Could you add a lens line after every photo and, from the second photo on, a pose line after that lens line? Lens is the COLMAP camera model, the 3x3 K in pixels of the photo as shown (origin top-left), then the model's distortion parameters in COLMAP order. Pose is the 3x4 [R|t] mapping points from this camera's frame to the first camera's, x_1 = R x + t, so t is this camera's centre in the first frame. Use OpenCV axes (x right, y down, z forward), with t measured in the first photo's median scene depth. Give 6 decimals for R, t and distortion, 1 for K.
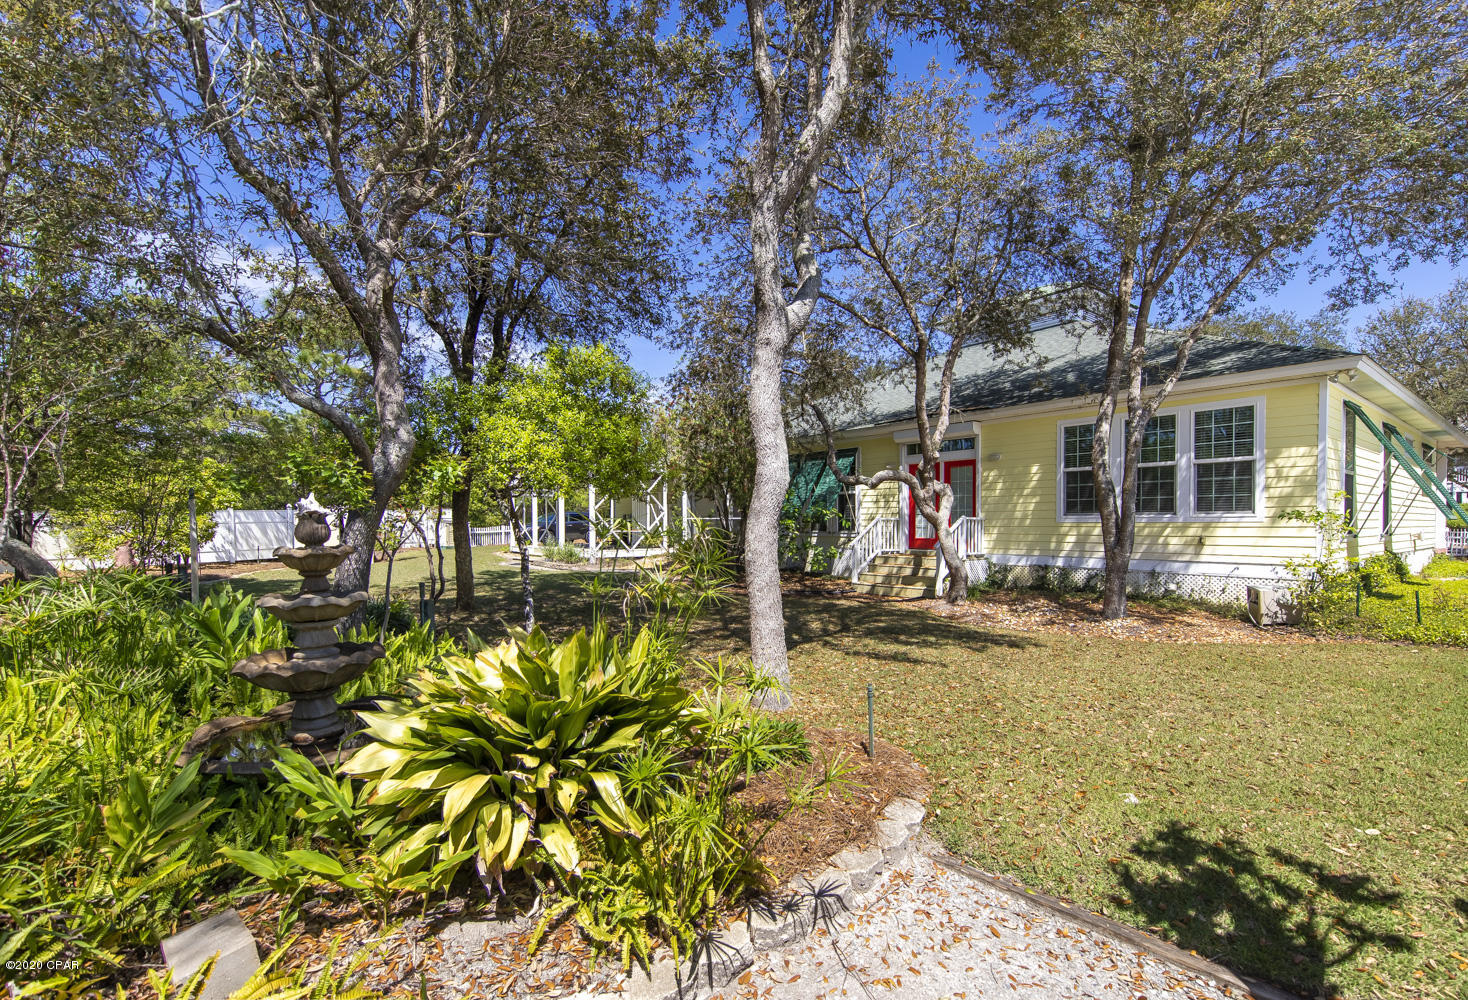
lens RADIAL K [[683.8, 0, 734.0], [0, 683.8, 500.0], [0, 0, 1]] dist [0.000057, 0.000054]
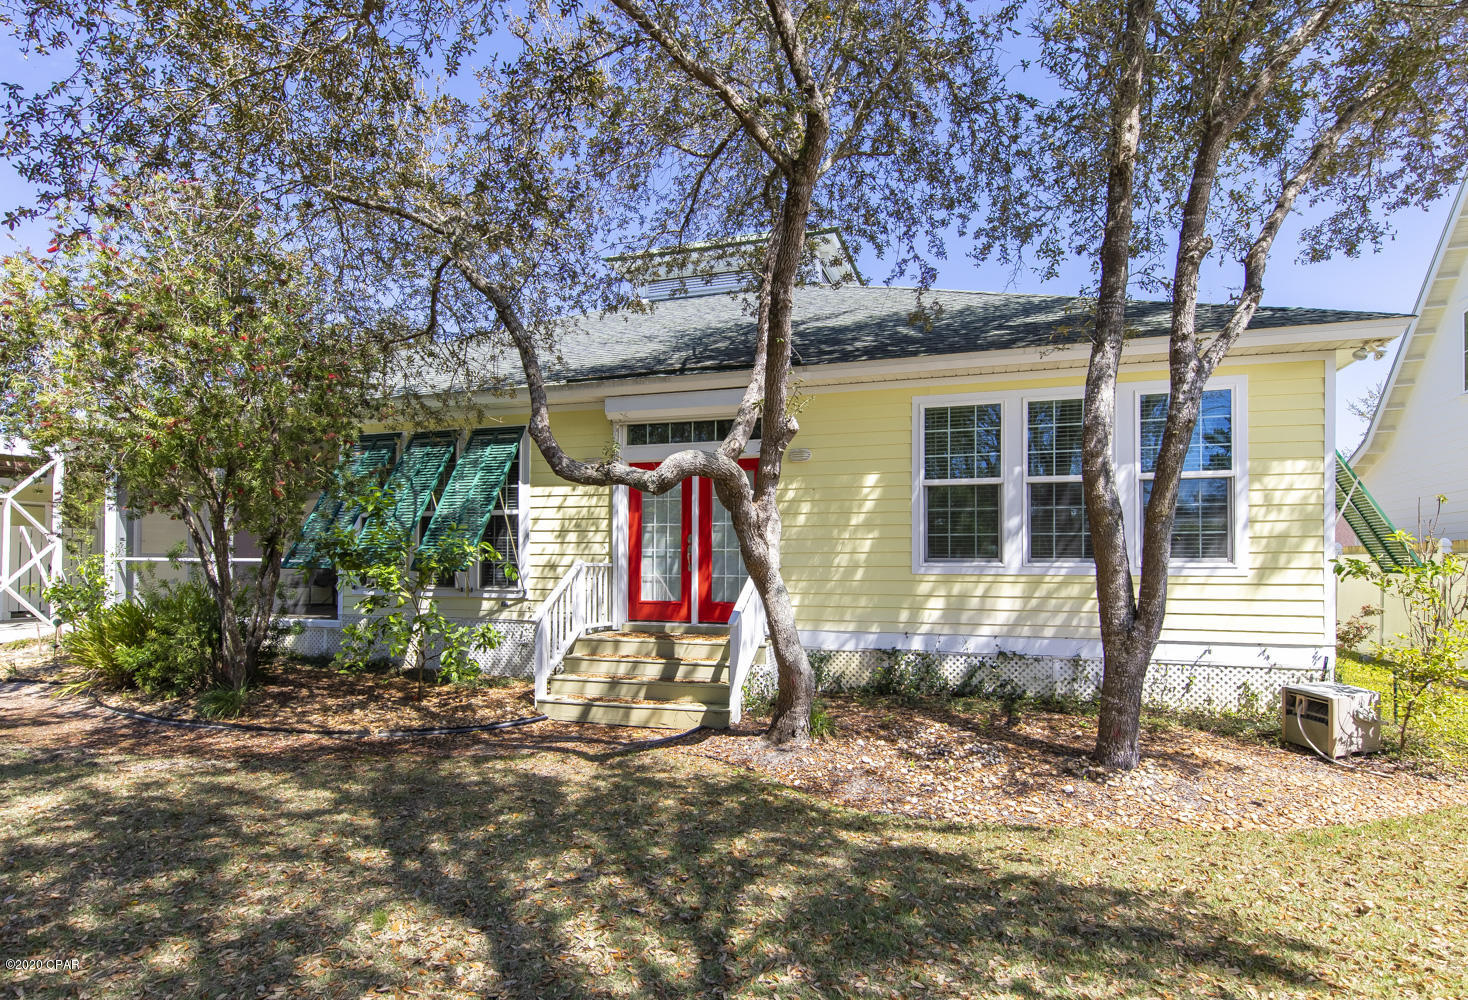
lens RADIAL K [[866.9, 0, 734.4], [0, 866.9, 535.8], [0, 0, 1]] dist [-0.002128, -0.000573]
pose [[0.847940, 0.011496, 0.529968, -0.036957], [-0.018134, 0.999809, 0.007328, -0.001876], [-0.529782, -0.015824, 0.847986, 0.450428]]
